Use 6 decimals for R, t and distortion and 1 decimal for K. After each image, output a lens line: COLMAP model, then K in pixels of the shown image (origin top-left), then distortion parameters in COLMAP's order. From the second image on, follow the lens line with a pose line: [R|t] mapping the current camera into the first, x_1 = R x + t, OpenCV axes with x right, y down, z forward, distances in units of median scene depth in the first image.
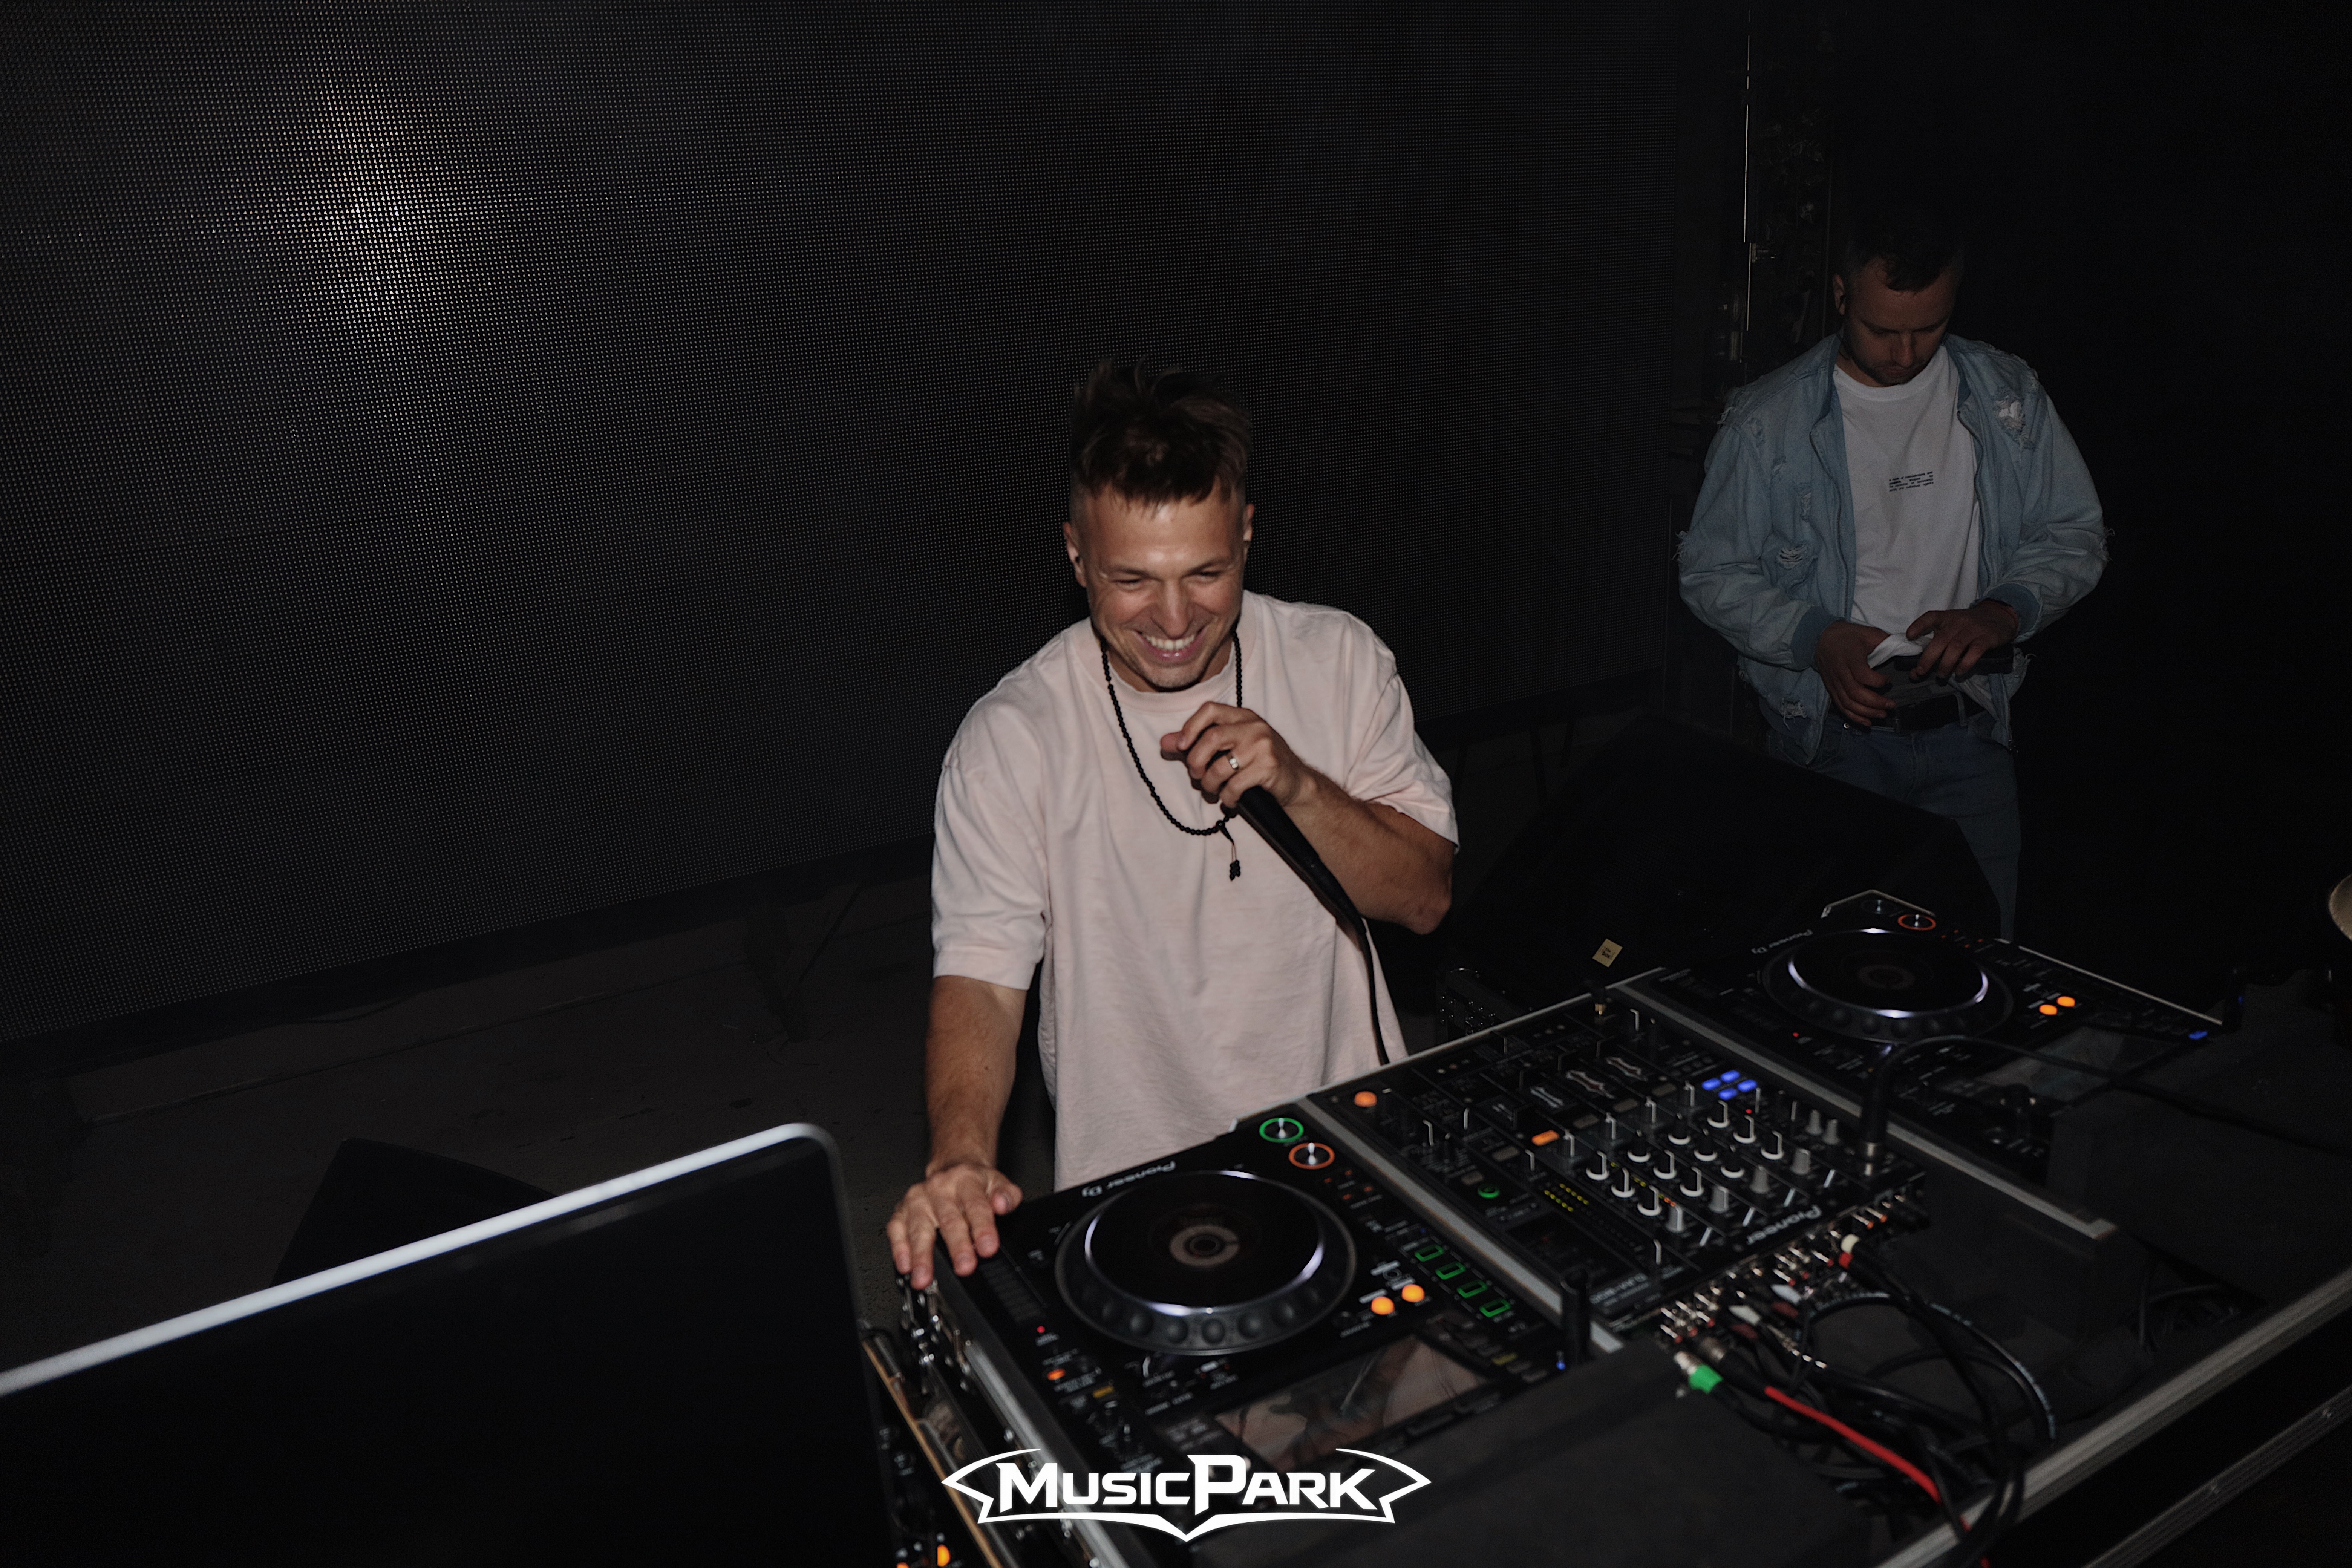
lens RADIAL K [[1590.7, 0, 1165.7], [0, 1590.7, 784.7], [0, 0, 1]] dist [-0.115193, 0.099145]
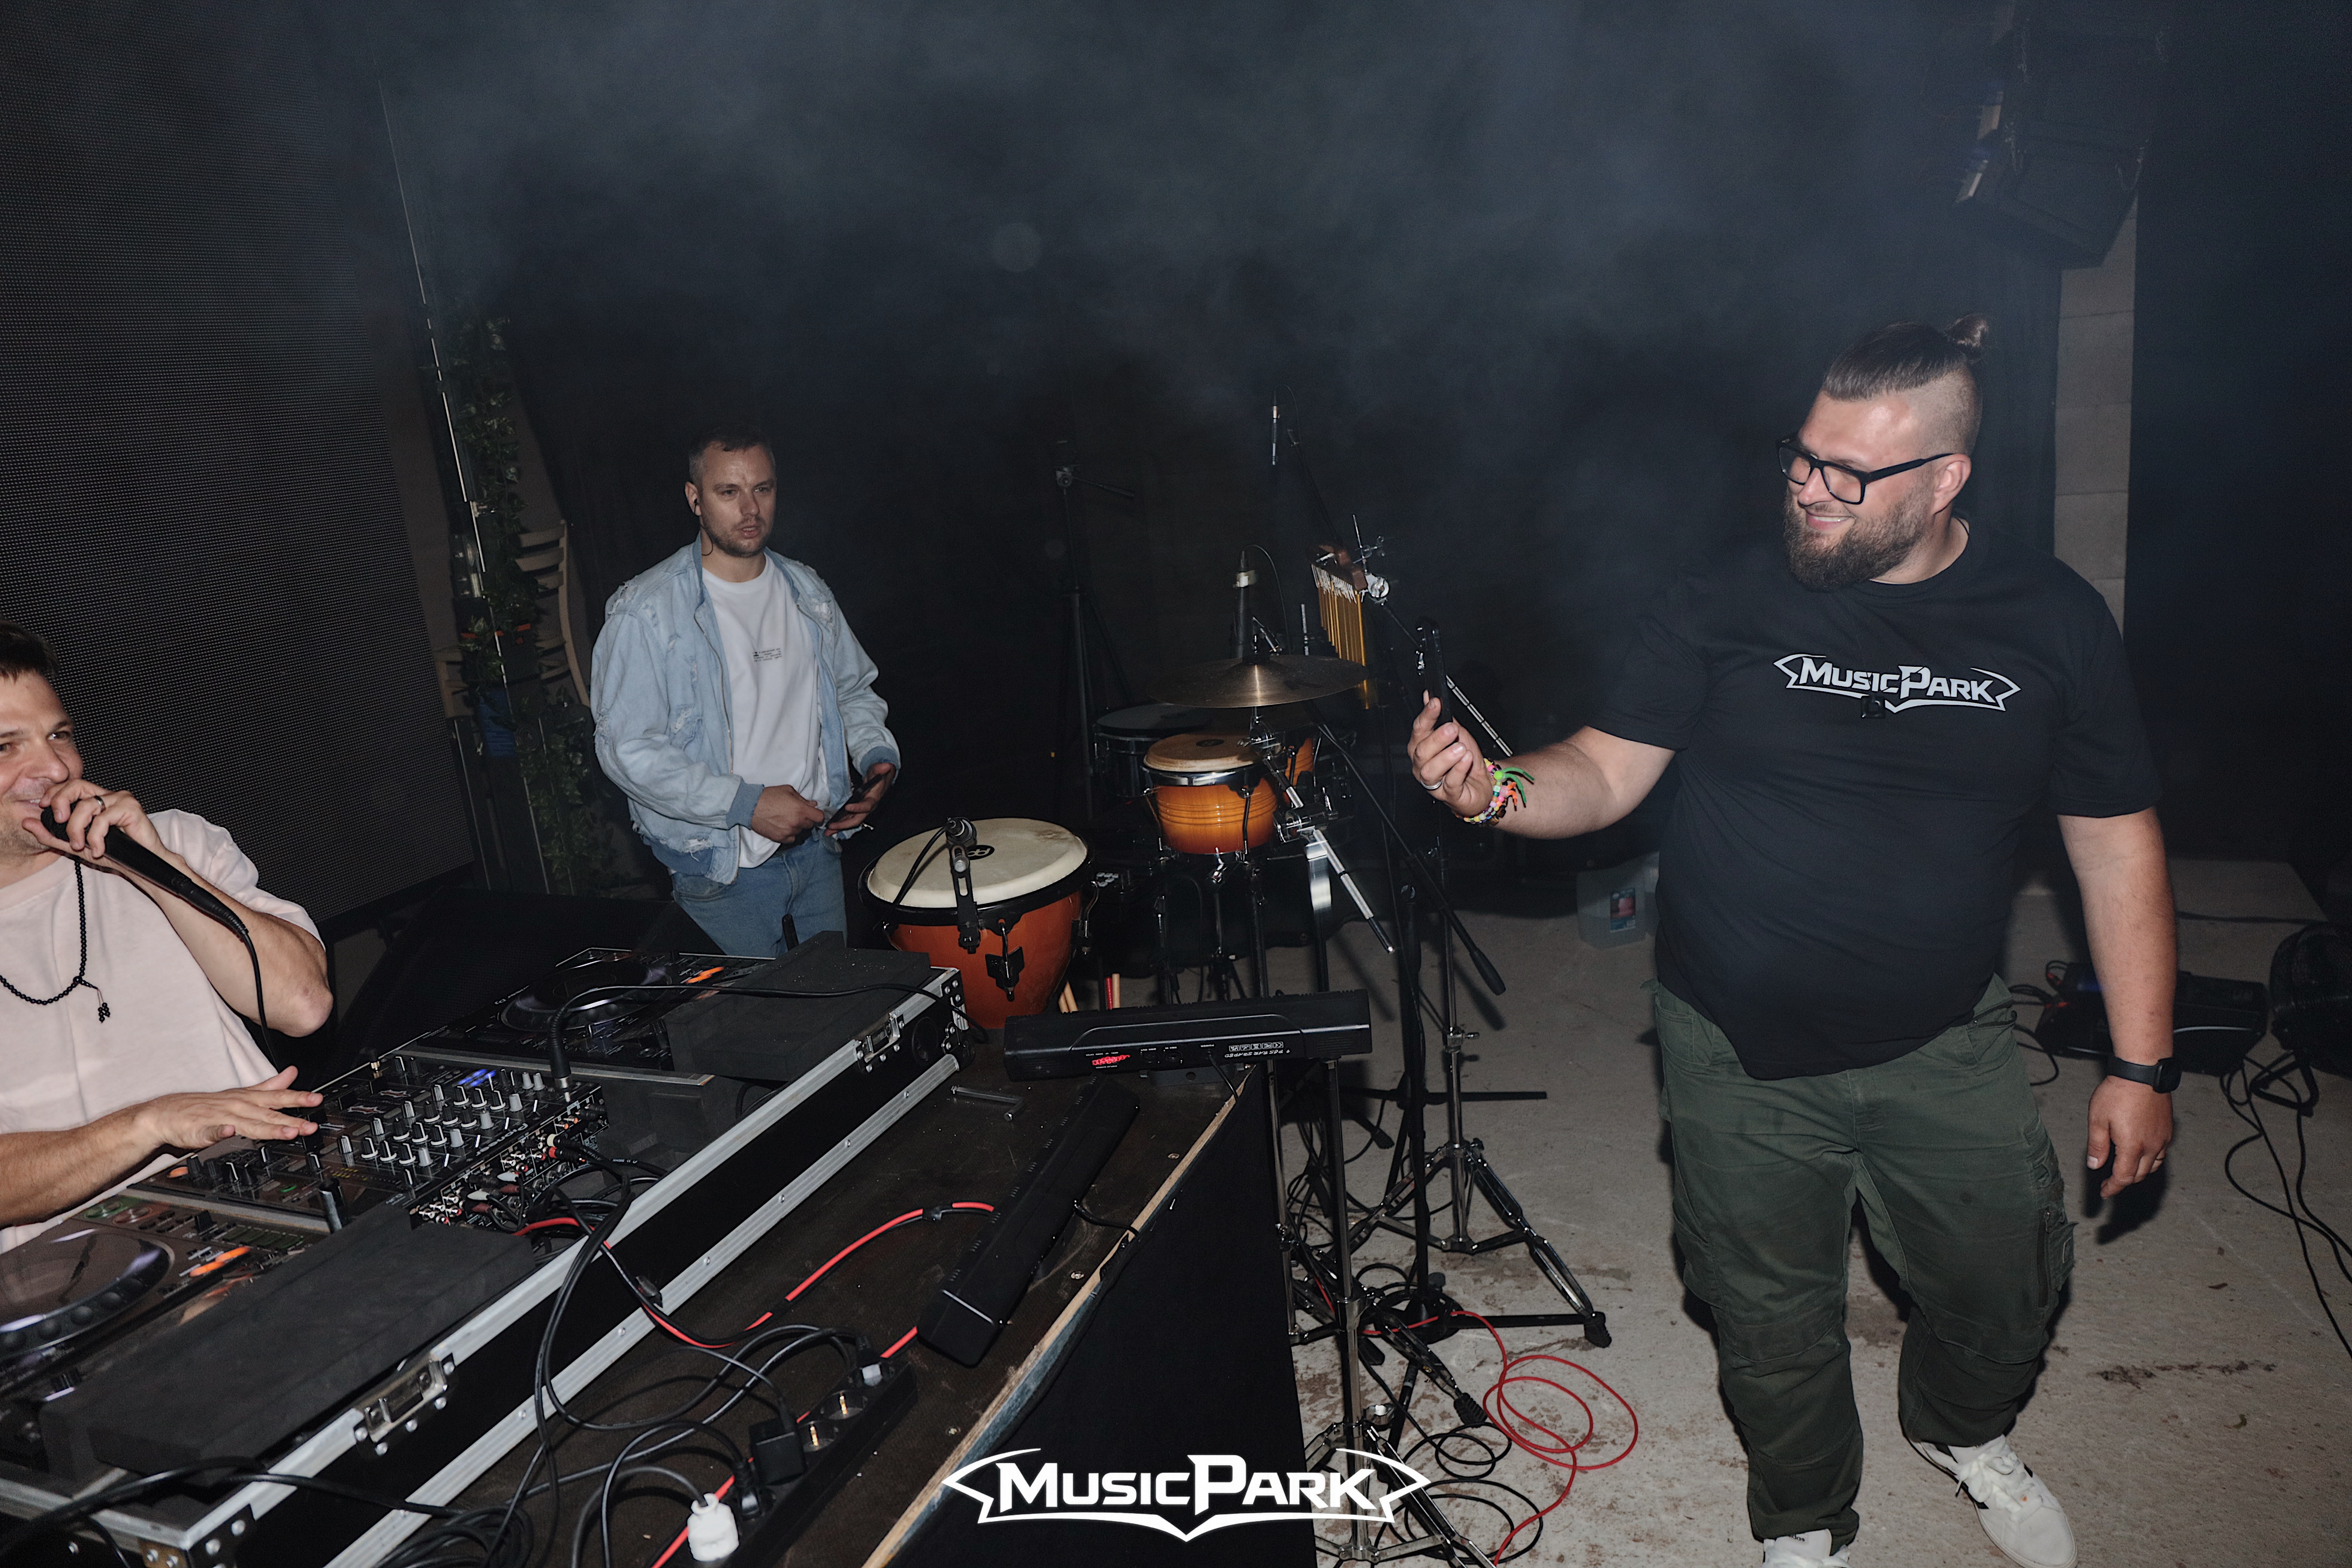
lens RADIAL K [[1590.7, 0, 1165.7], [0, 1590.7, 784.7], [0, 0, 1]] dist [-0.115193, 0.099145]
pose [[0.771486, -0.166108, 0.614181, 0.034316], [0.259424, 0.963555, -0.065270, 0.212701], [-0.580955, 0.209688, 0.786462, -0.564843]]
